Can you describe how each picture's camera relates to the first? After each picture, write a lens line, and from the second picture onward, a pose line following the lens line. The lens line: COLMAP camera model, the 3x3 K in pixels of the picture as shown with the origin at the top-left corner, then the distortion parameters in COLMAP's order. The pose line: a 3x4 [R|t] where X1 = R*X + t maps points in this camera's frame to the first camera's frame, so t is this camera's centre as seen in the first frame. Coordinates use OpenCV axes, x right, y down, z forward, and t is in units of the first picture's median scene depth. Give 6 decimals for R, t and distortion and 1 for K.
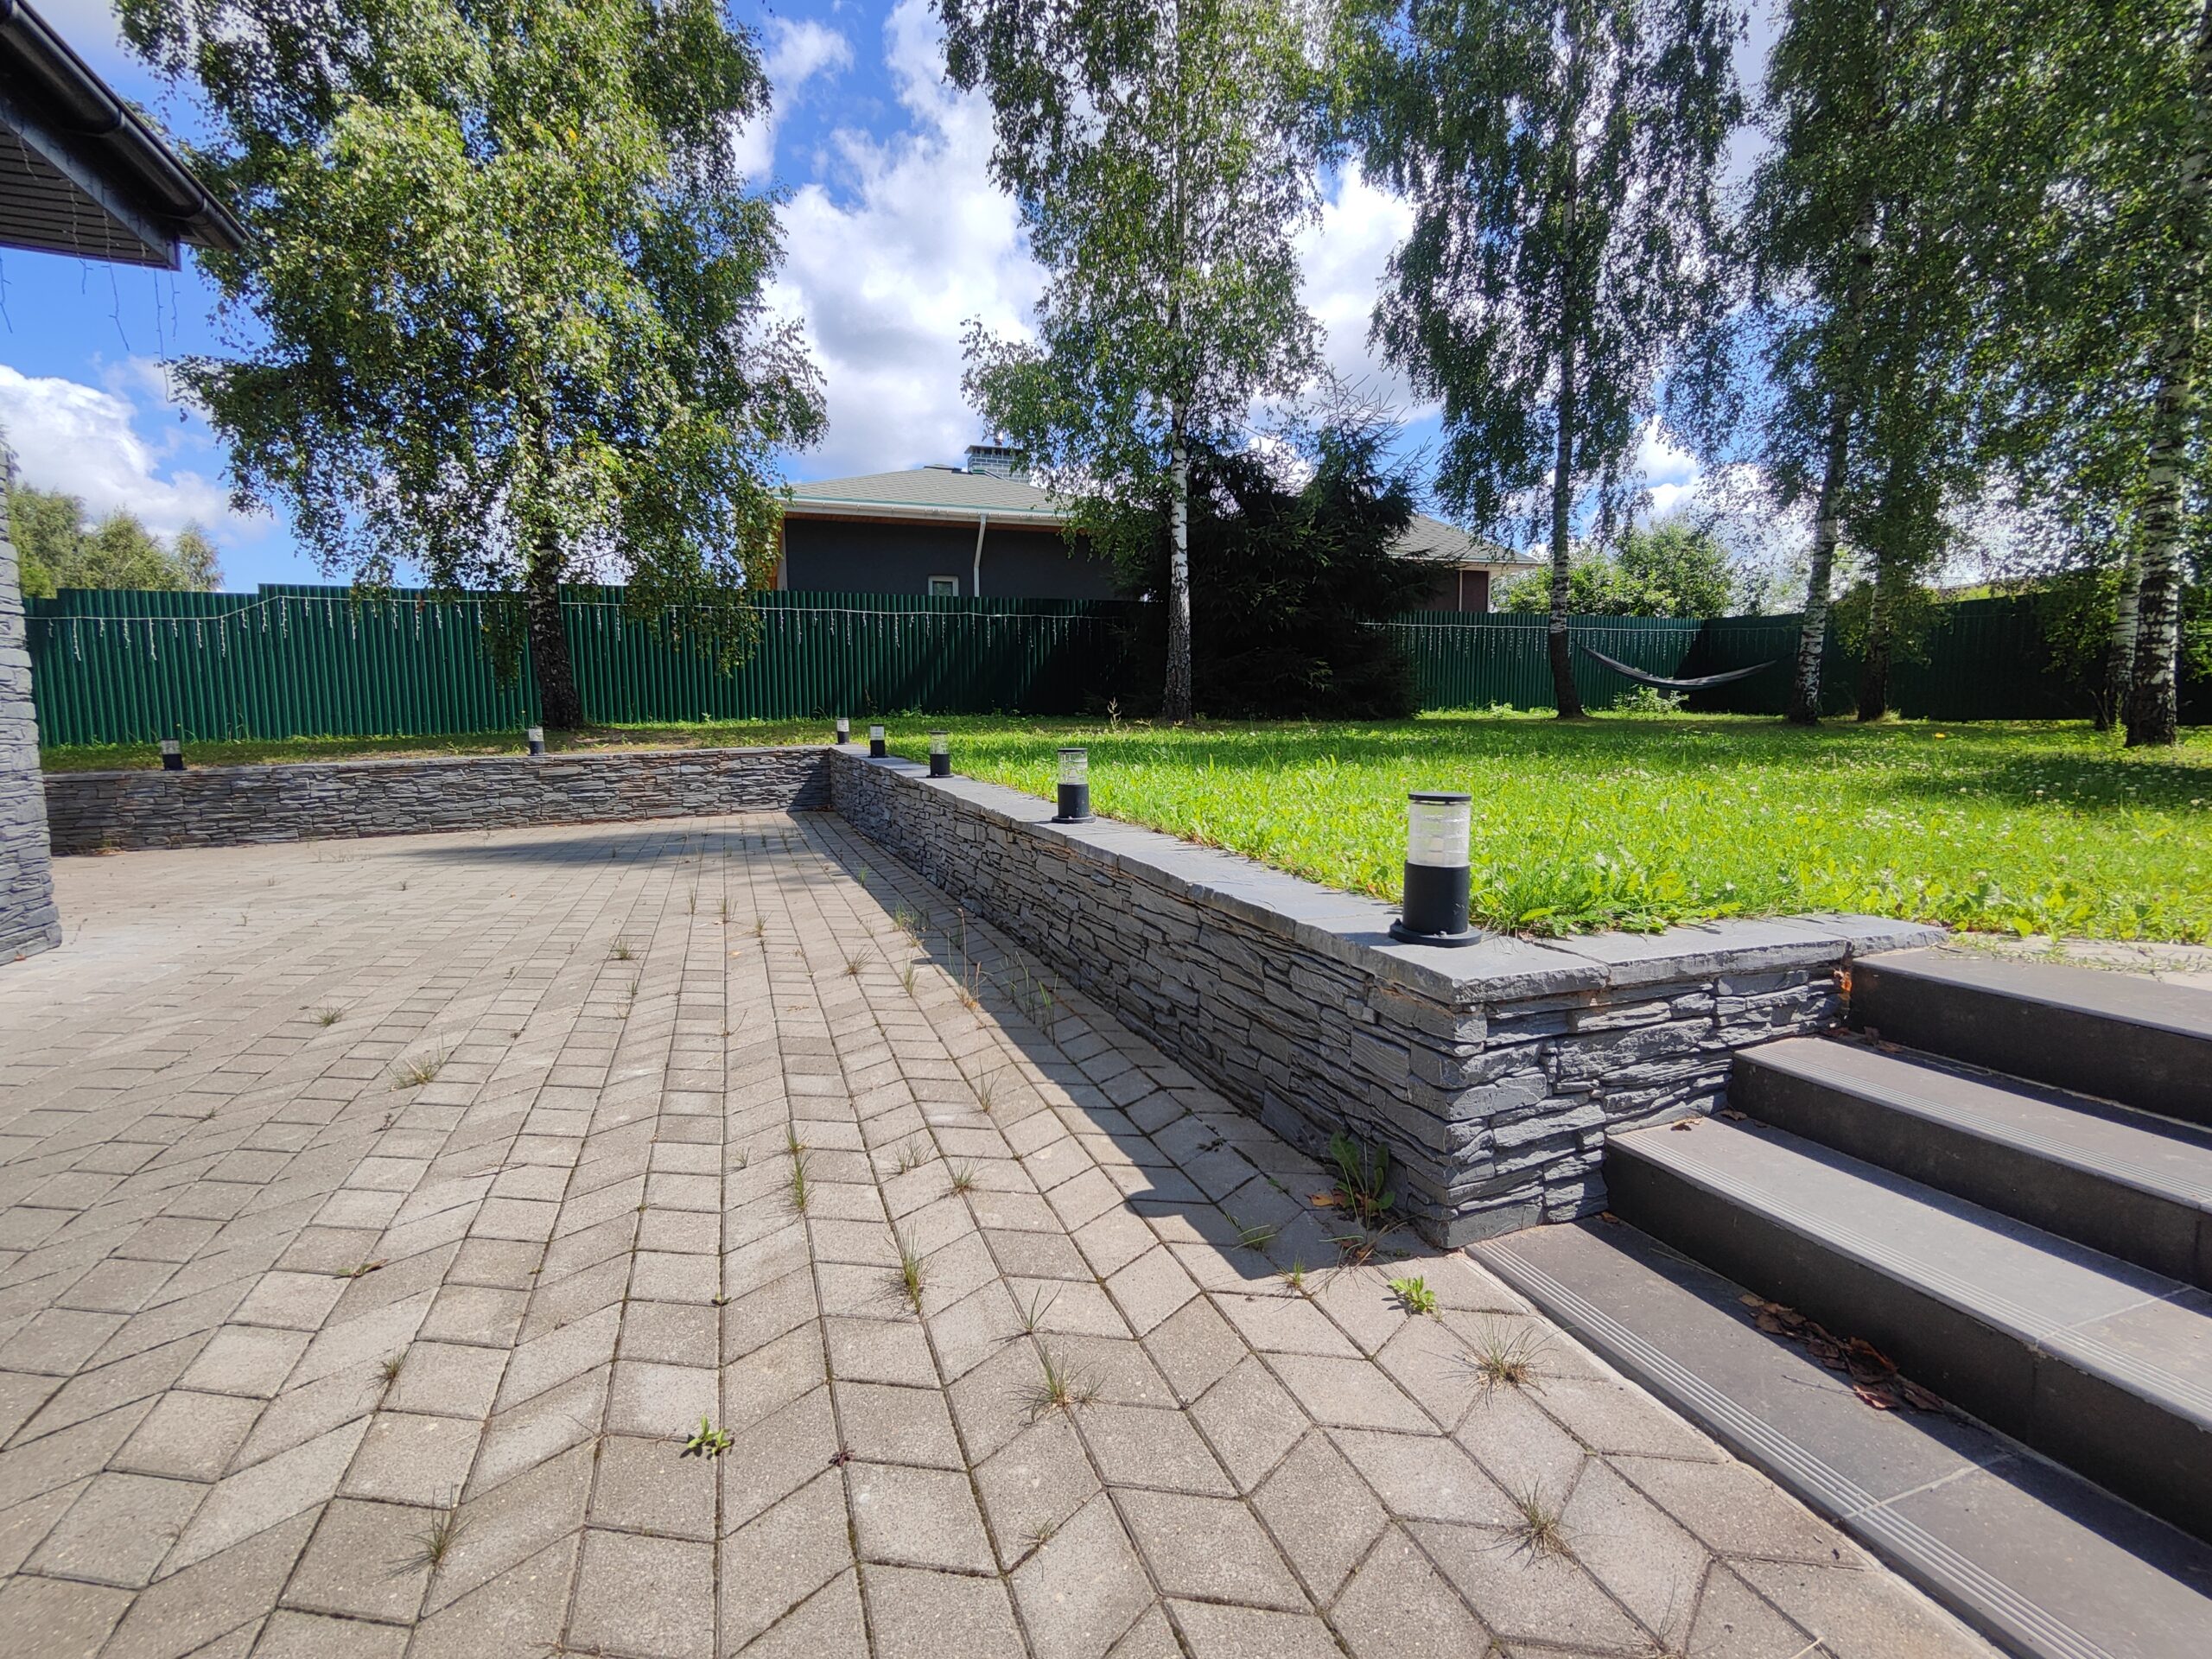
lens RADIAL K [[1029.0, 0, 1105.7], [0, 1029.0, 824.8], [0, 0, 1]] dist [0.009621, -0.002433]
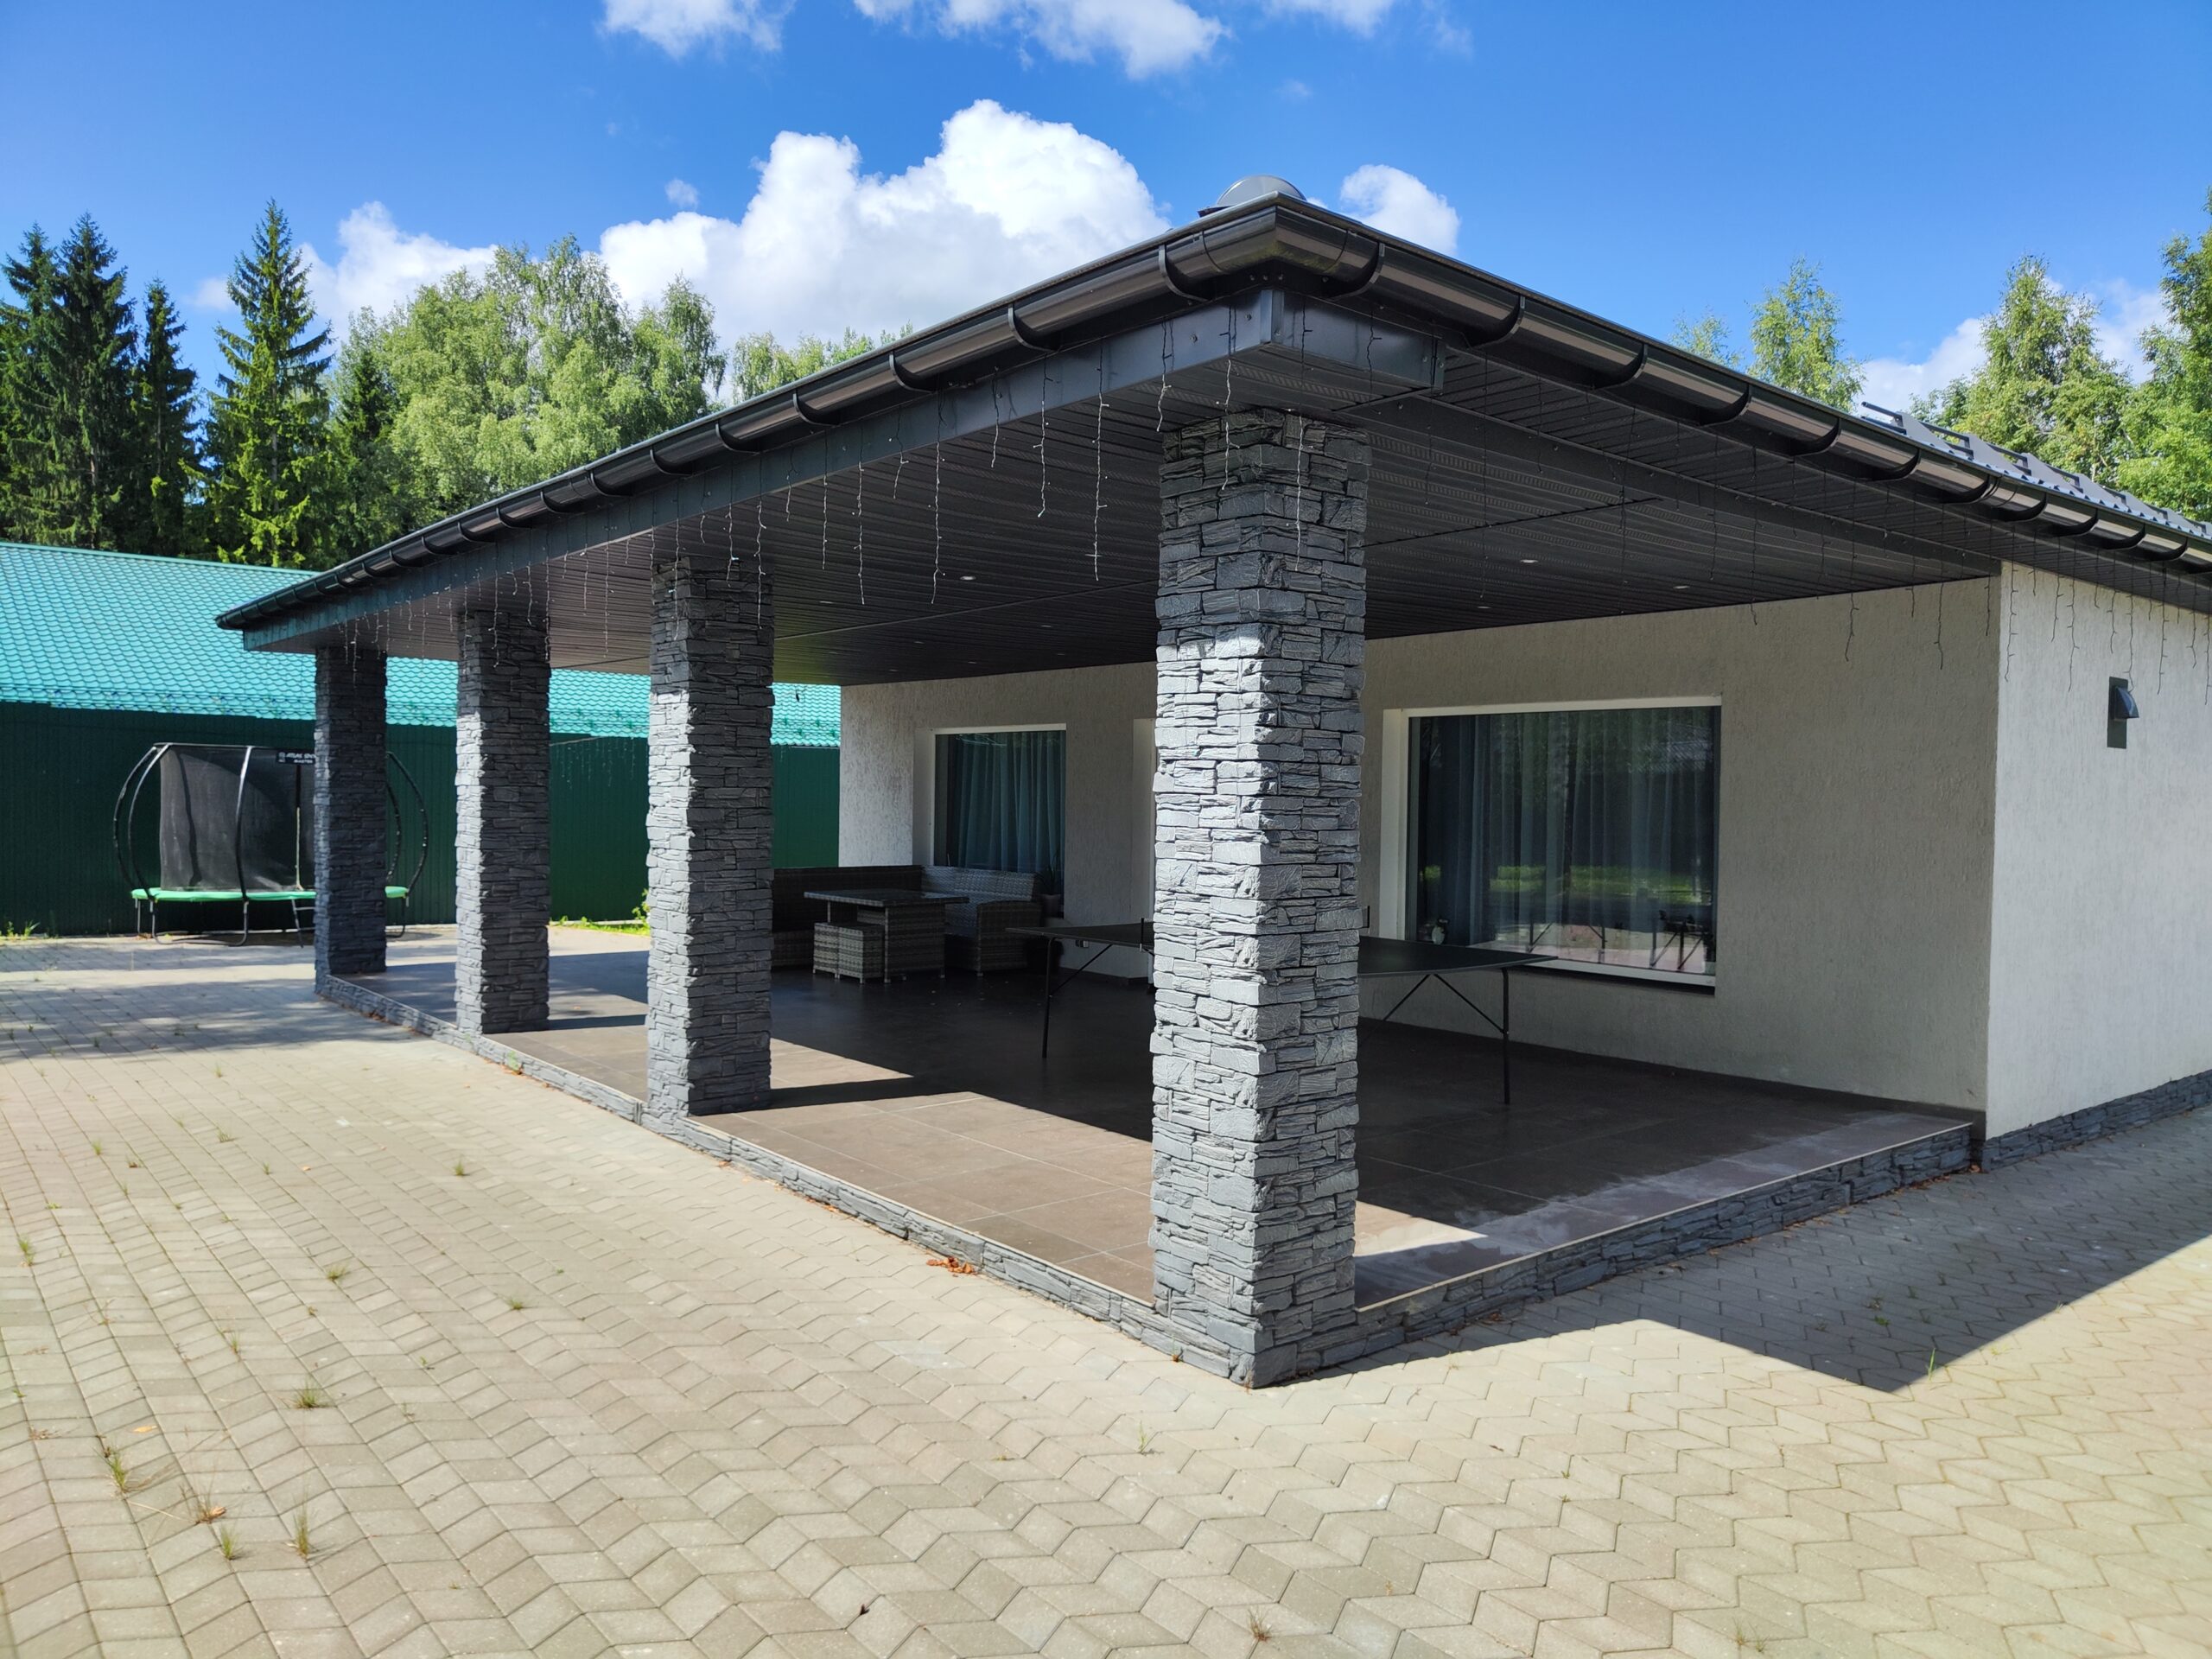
lens RADIAL K [[1541.7, 0, 1106.8], [0, 1541.7, 831.6], [0, 0, 1]] dist [0.005197, -0.005590]
pose [[-0.942246, 0.013452, -0.334651, -1.021775], [-0.032832, 0.990670, 0.132266, -0.734045], [0.333308, 0.135615, -0.933013, 3.488484]]
